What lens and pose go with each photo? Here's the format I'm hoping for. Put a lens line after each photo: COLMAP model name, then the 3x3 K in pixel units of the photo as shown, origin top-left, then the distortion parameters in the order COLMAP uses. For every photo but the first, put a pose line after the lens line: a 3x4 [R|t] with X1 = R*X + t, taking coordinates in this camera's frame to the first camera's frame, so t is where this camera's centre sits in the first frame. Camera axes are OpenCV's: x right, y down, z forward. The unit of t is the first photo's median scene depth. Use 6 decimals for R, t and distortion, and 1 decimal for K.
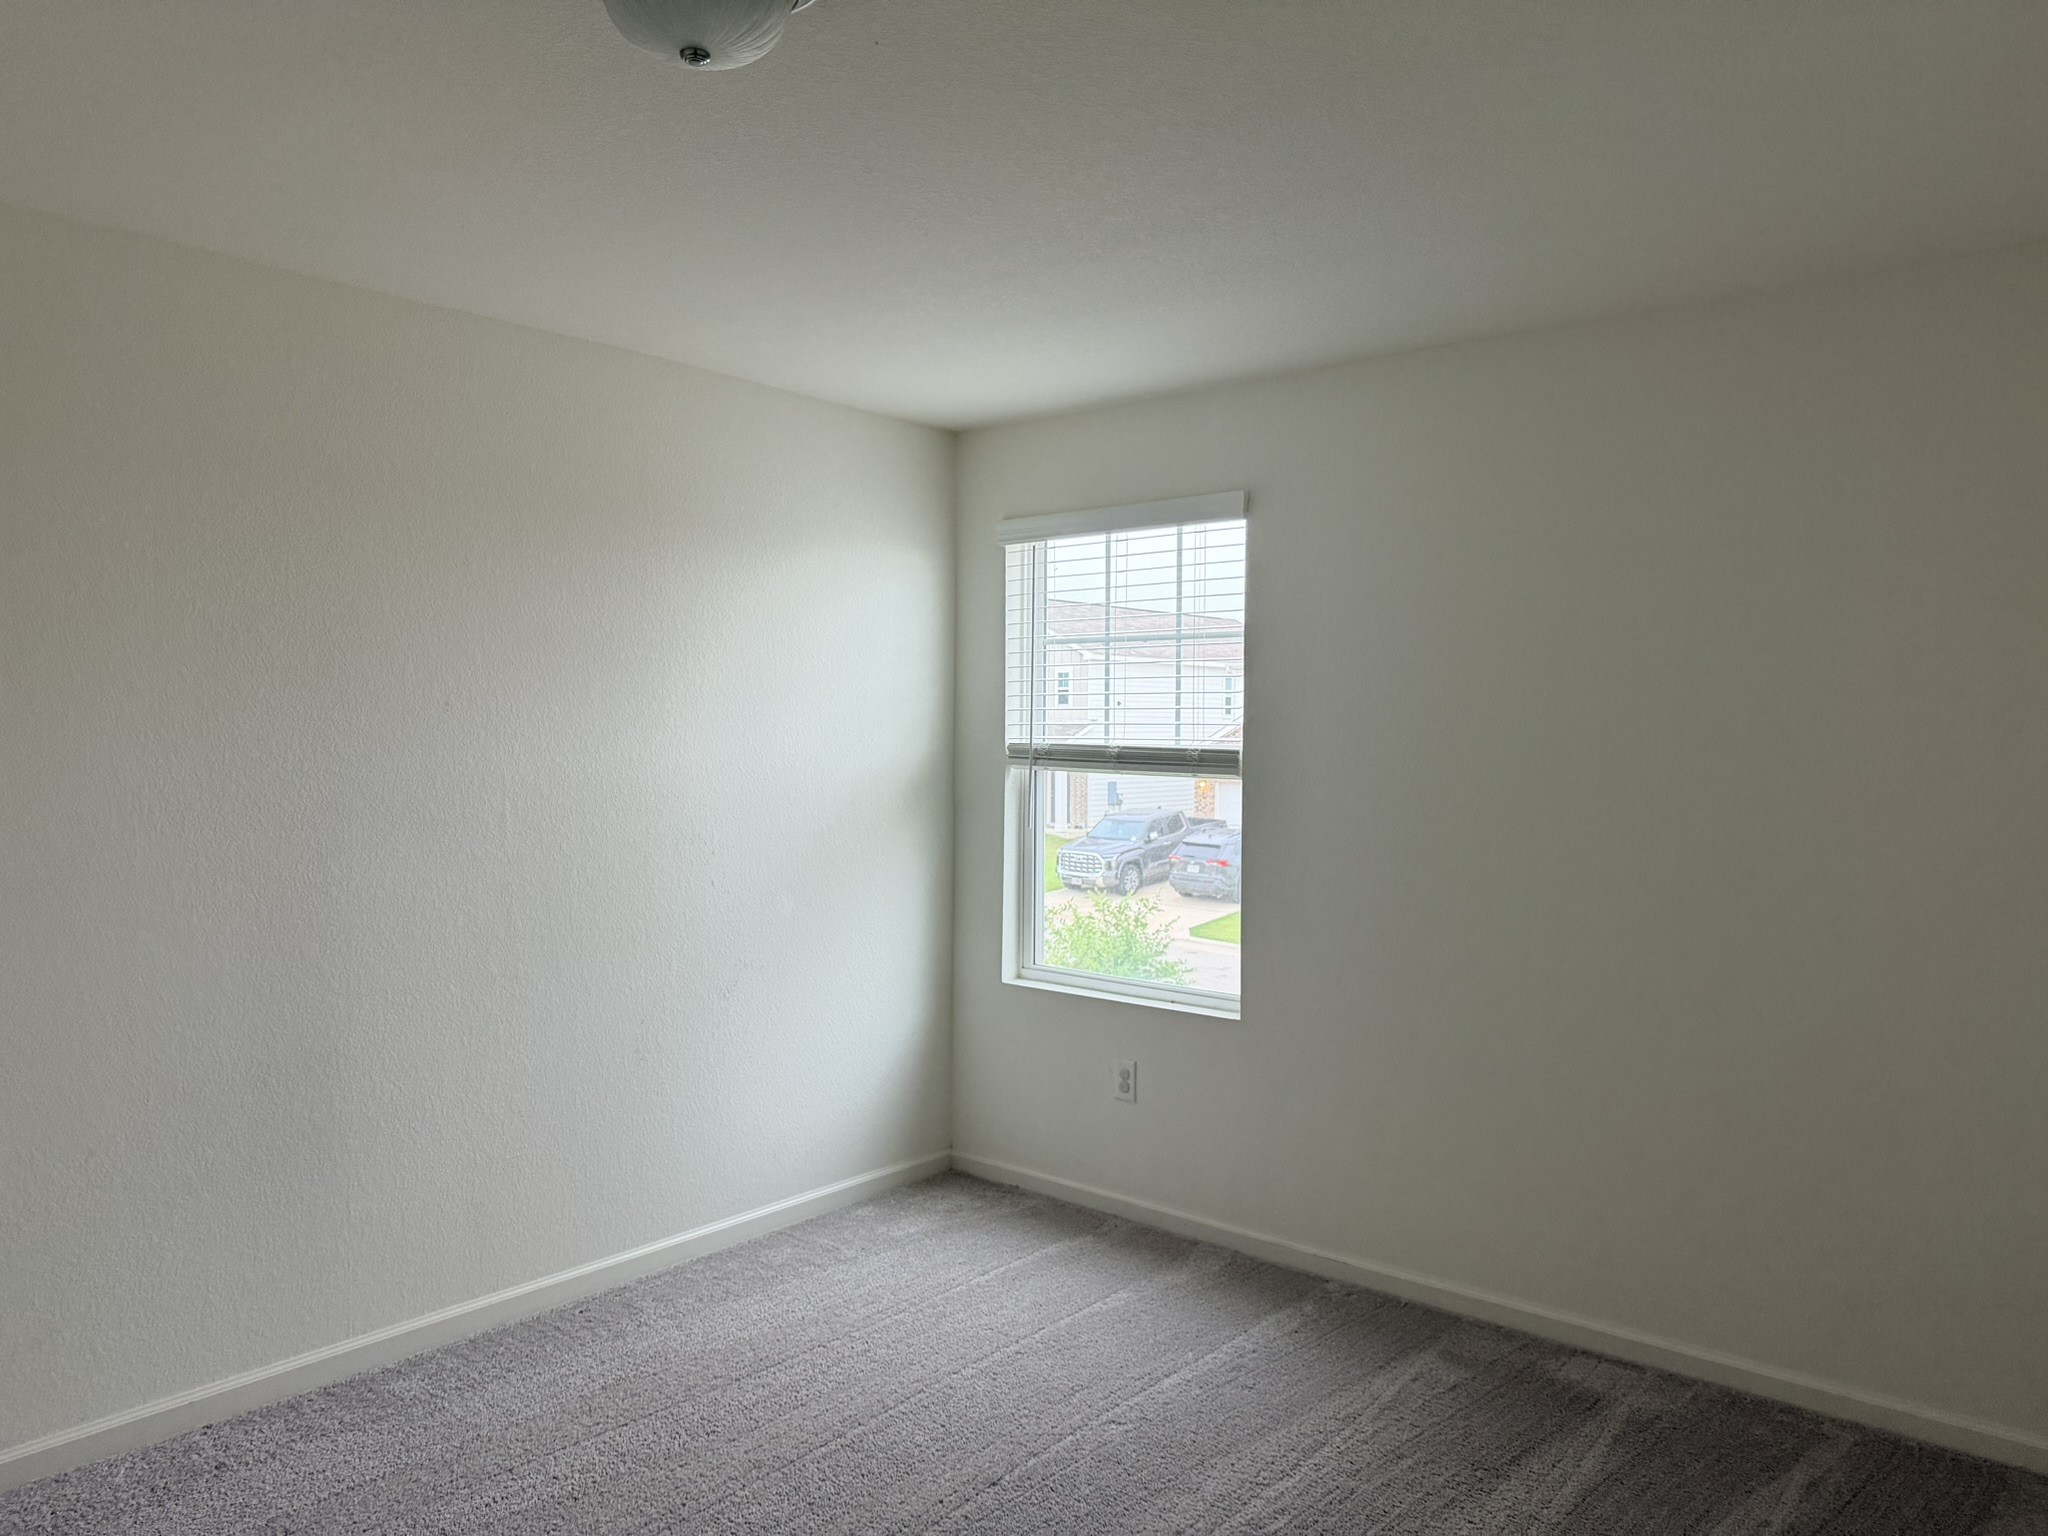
lens RADIAL K [[1420.6, 0, 1024.0], [0, 1420.6, 768.0], [0, 0, 1]] dist [0.002153, 0.002410]
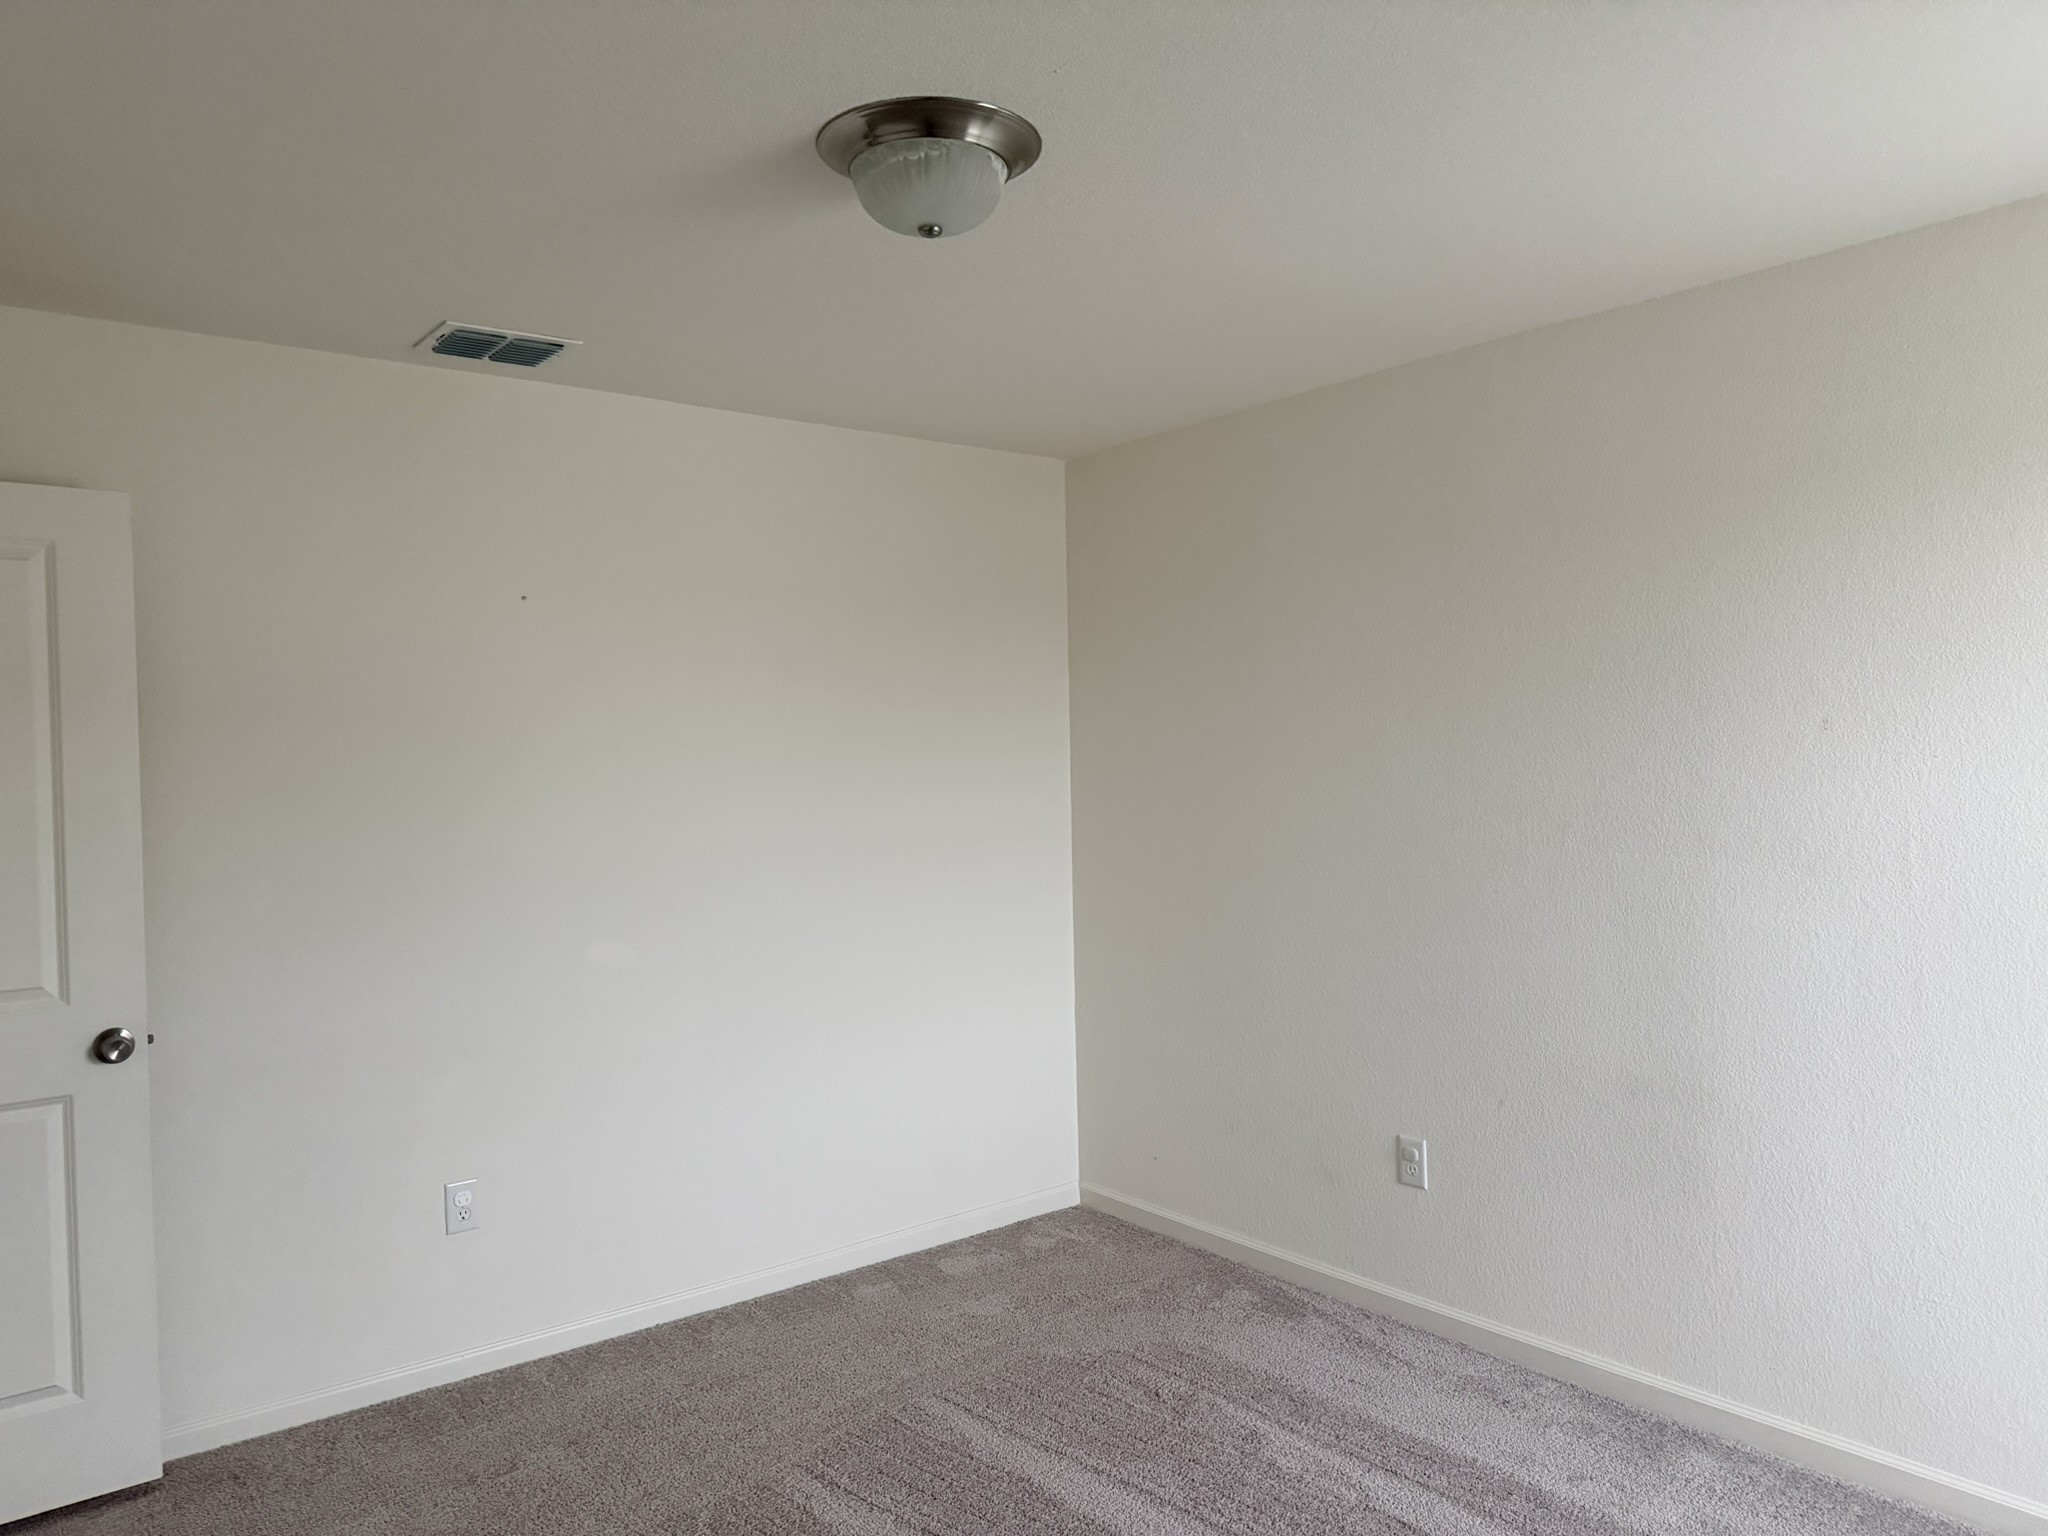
lens RADIAL K [[1420.6, 0, 1024.0], [0, 1420.6, 768.0], [0, 0, 1]] dist [0.002153, 0.002410]
pose [[-0.206339, 0.003551, -0.978474, 0.556382], [-0.011255, 0.999919, 0.006003, -0.018073], [0.978416, 0.012251, -0.206282, 0.749627]]
